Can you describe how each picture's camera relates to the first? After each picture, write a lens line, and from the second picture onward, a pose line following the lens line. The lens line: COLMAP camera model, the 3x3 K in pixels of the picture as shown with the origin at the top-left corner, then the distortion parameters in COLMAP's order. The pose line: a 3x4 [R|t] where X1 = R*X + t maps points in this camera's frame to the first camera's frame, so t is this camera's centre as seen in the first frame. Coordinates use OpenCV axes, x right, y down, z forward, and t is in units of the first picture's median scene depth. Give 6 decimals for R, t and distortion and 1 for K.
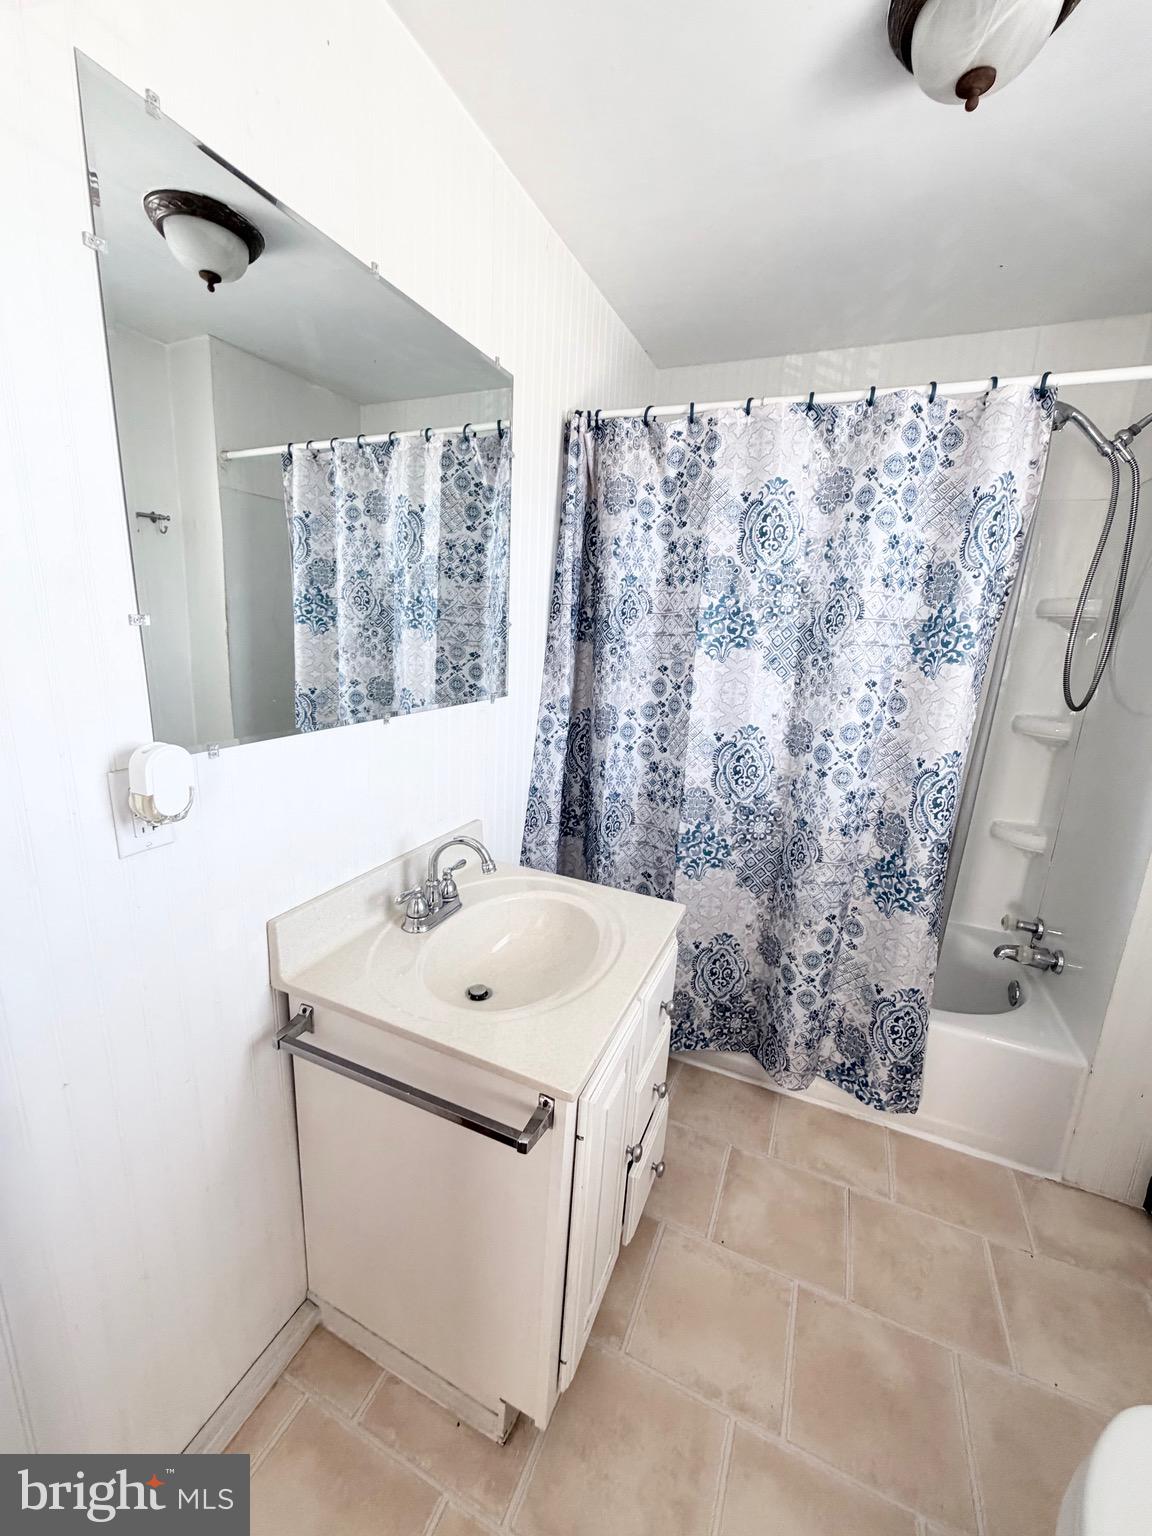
lens RADIAL K [[611.1, 0, 573.4], [0, 611.1, 766.6], [0, 0, 1]] dist [0.001138, -0.001089]
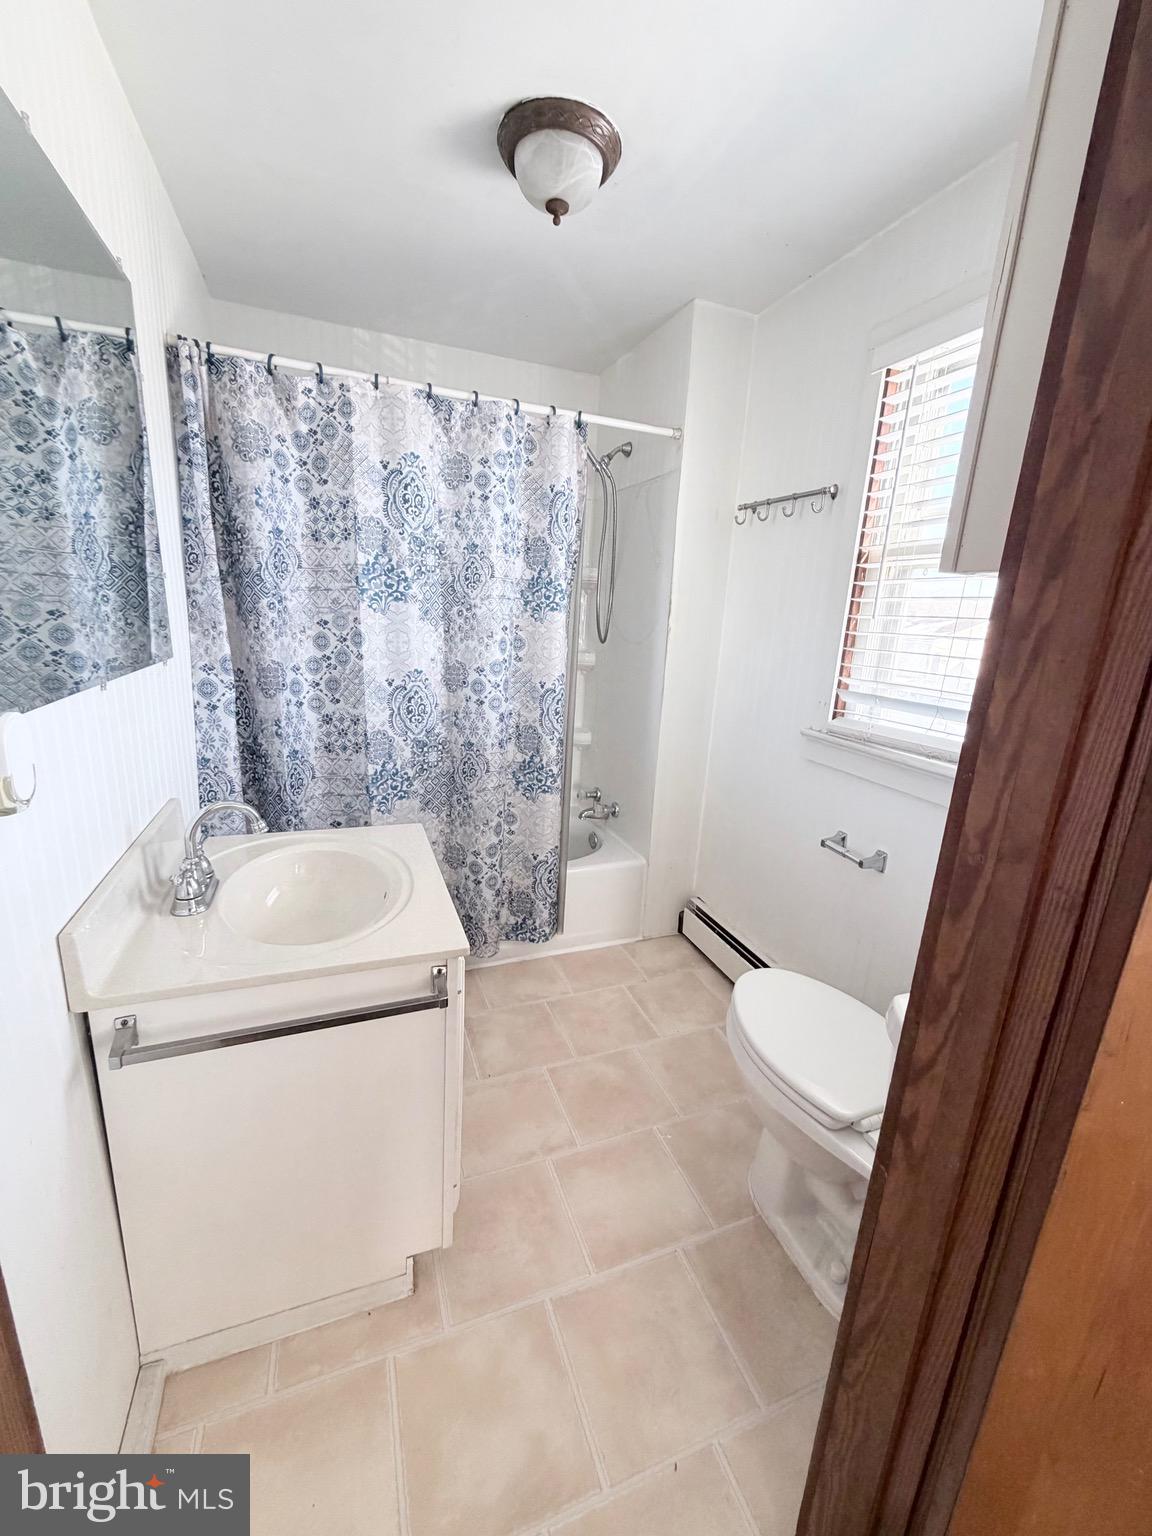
lens RADIAL K [[611.1, 0, 575.6], [0, 611.1, 767.2], [0, 0, 1]] dist [0.001138, -0.001089]
pose [[0.711535, -0.188100, 0.677005, -0.313882], [0.147056, 0.982029, 0.118292, 0.022122], [-0.687090, 0.015388, 0.726409, -0.046388]]
